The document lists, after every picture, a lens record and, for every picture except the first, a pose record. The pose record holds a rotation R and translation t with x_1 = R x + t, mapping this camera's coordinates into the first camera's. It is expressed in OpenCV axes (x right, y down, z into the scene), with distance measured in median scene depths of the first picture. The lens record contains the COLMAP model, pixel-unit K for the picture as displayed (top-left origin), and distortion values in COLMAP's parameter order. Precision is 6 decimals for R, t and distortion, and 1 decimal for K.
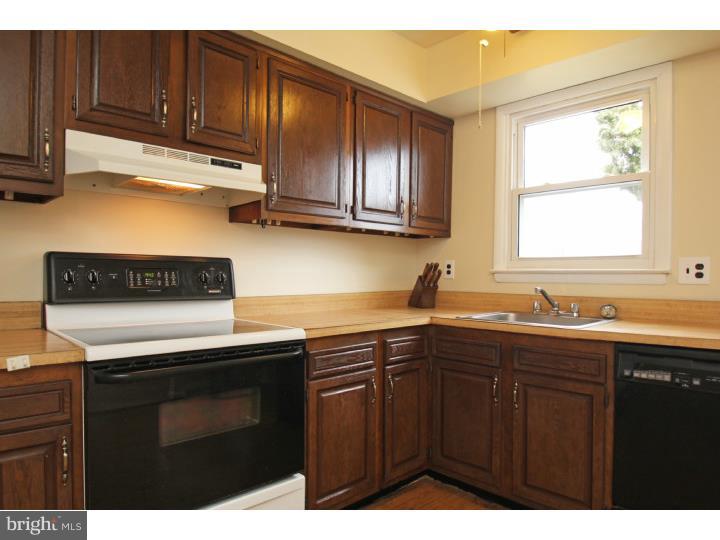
lens RADIAL K [[479.0, 0, 360.0], [0, 479.0, 270.0], [0, 0, 1]] dist [-0.009250, -0.002262]
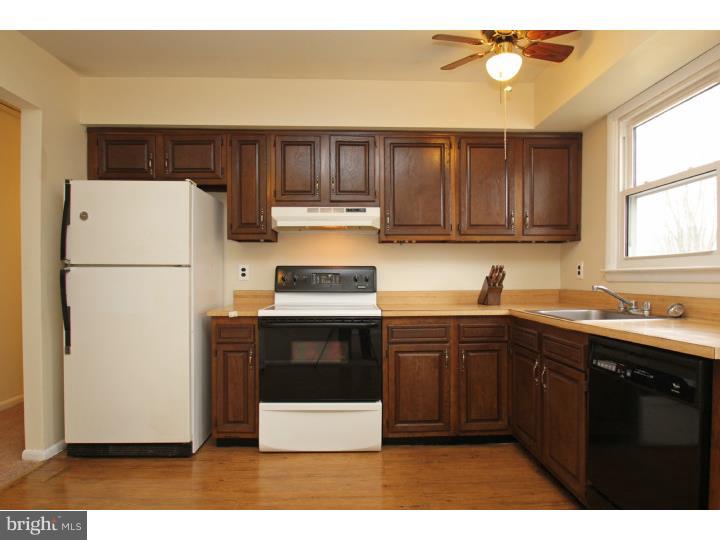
lens RADIAL K [[436.1, 0, 360.0], [0, 436.1, 270.0], [0, 0, 1]] dist [-0.000236, -0.000204]
pose [[0.729129, -0.020375, -0.684073, 0.687968], [0.013652, 0.999791, -0.015228, 0.008616], [0.684240, 0.001764, 0.729255, -0.086439]]
